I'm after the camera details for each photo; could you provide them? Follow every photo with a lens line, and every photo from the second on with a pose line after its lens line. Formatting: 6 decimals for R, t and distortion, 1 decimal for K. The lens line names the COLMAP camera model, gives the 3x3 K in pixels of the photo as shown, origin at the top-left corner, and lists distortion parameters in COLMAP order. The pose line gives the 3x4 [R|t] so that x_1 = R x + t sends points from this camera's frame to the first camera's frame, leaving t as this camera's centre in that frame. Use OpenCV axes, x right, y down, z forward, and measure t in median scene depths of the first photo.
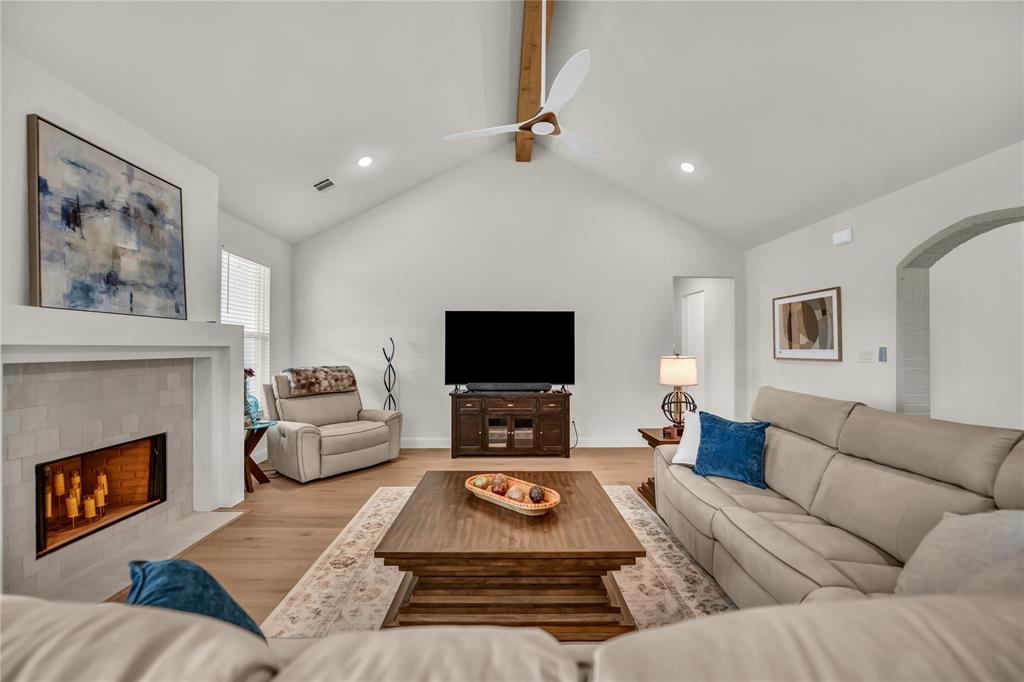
lens RADIAL K [[413.7, 0, 515.1], [0, 413.7, 346.3], [0, 0, 1]] dist [-0.022533, 0.000097]
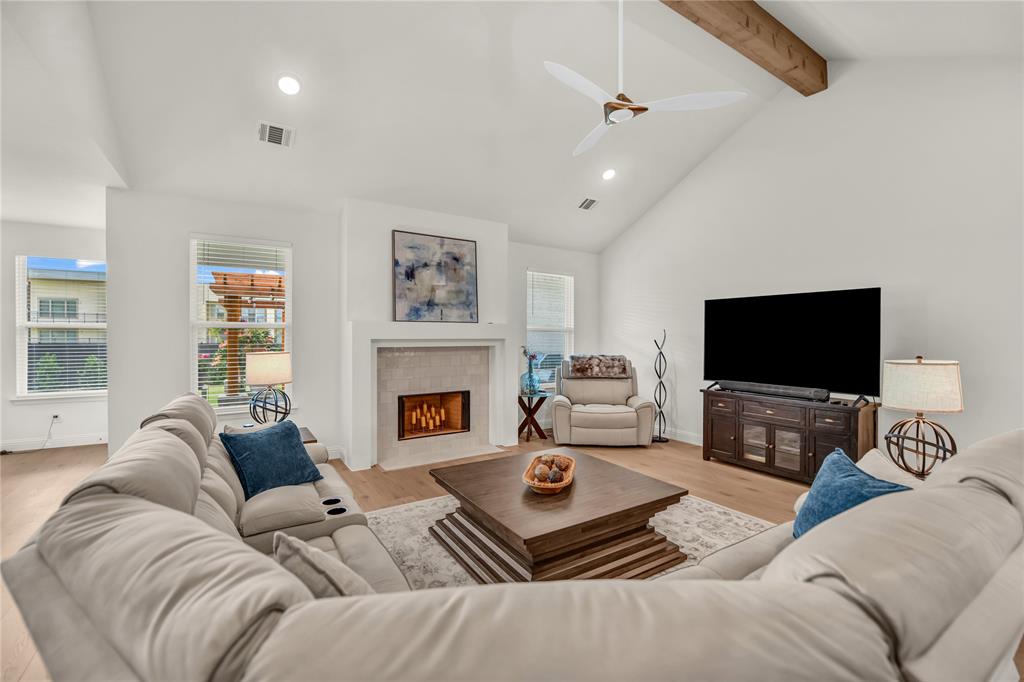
lens RADIAL K [[417.5, 0, 513.0], [0, 417.5, 343.8], [0, 0, 1]] dist [-0.021569, -0.000273]
pose [[0.521995, 0.016154, -0.852796, 0.709155], [0.002334, 0.999790, 0.020367, -0.014369], [0.852946, -0.012622, 0.521847, 0.264657]]
